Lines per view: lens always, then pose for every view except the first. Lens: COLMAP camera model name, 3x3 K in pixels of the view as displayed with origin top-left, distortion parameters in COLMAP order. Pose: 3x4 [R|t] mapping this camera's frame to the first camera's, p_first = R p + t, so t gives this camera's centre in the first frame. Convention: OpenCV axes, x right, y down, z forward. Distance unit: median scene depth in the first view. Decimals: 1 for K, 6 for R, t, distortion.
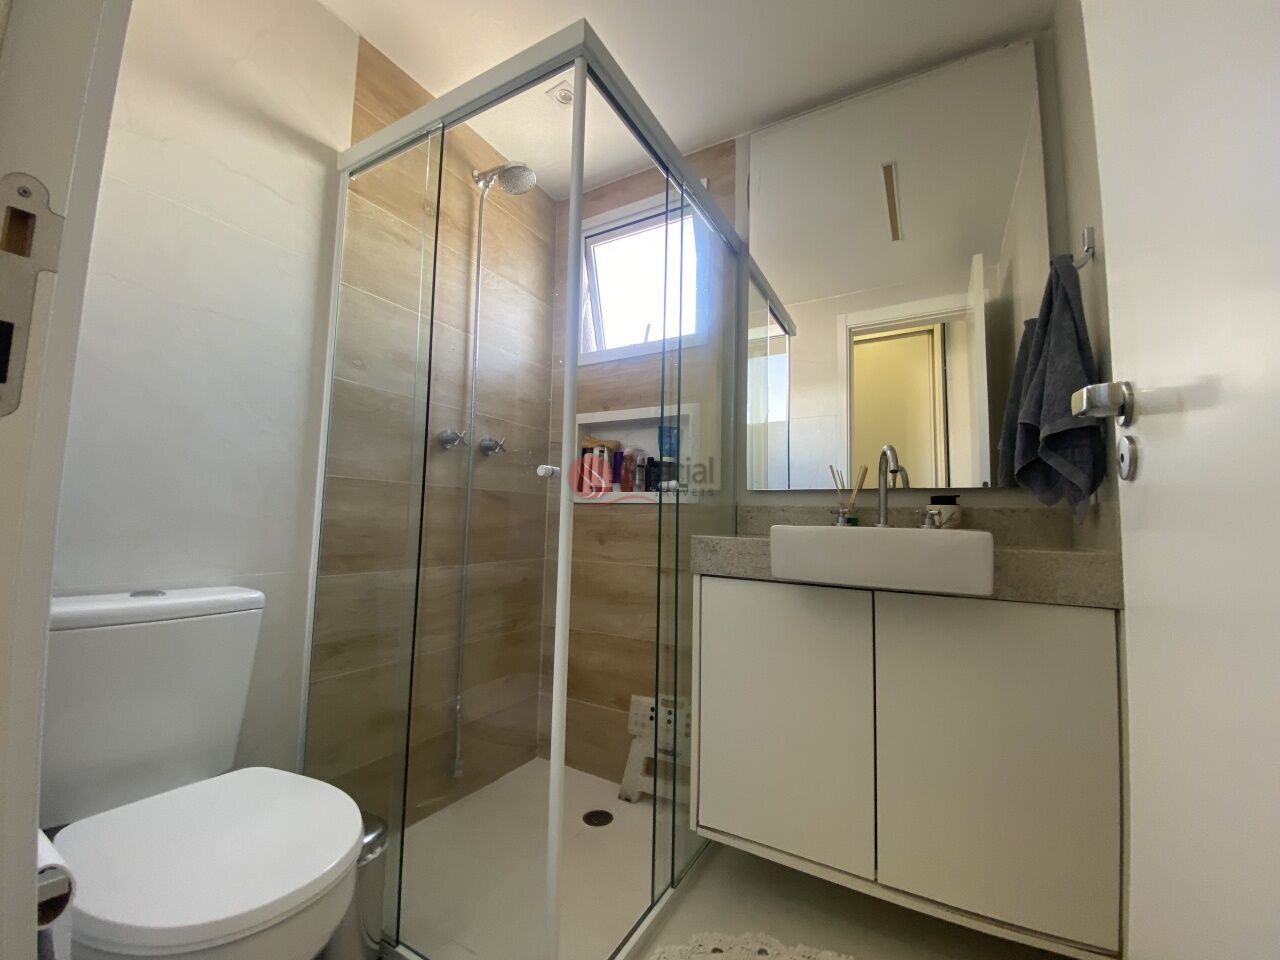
lens RADIAL K [[519.9, 0, 643.3], [0, 519.9, 486.8], [0, 0, 1]] dist [0.014007, -0.015959]
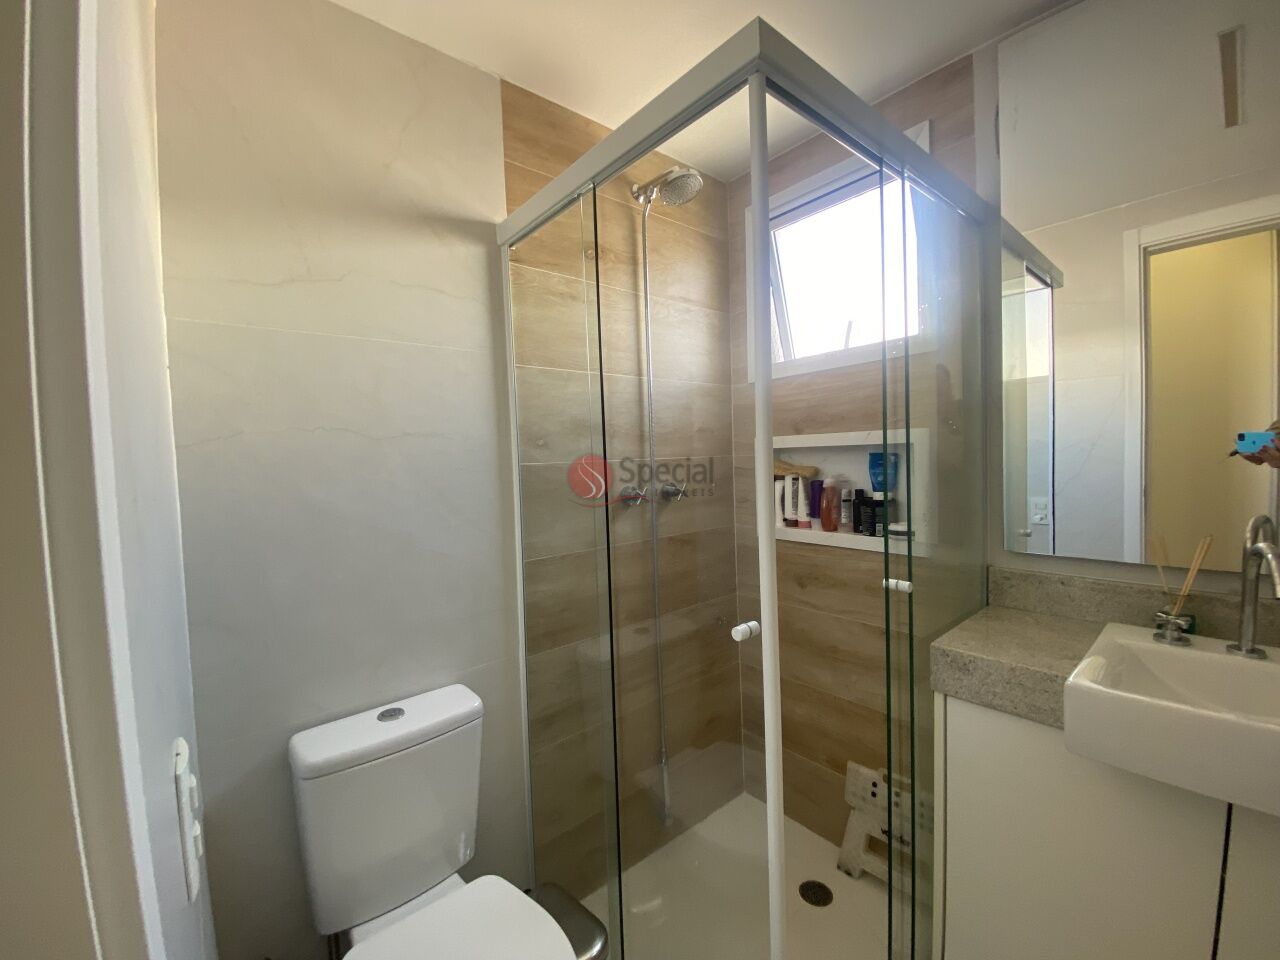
lens RADIAL K [[519.9, 0, 638.3], [0, 519.9, 482.8], [0, 0, 1]] dist [0.014007, -0.015959]
pose [[0.935139, -0.041099, -0.351889, -0.025143], [0.083437, 0.990859, 0.106005, -0.206923], [0.344316, -0.128490, 0.930020, 0.118328]]
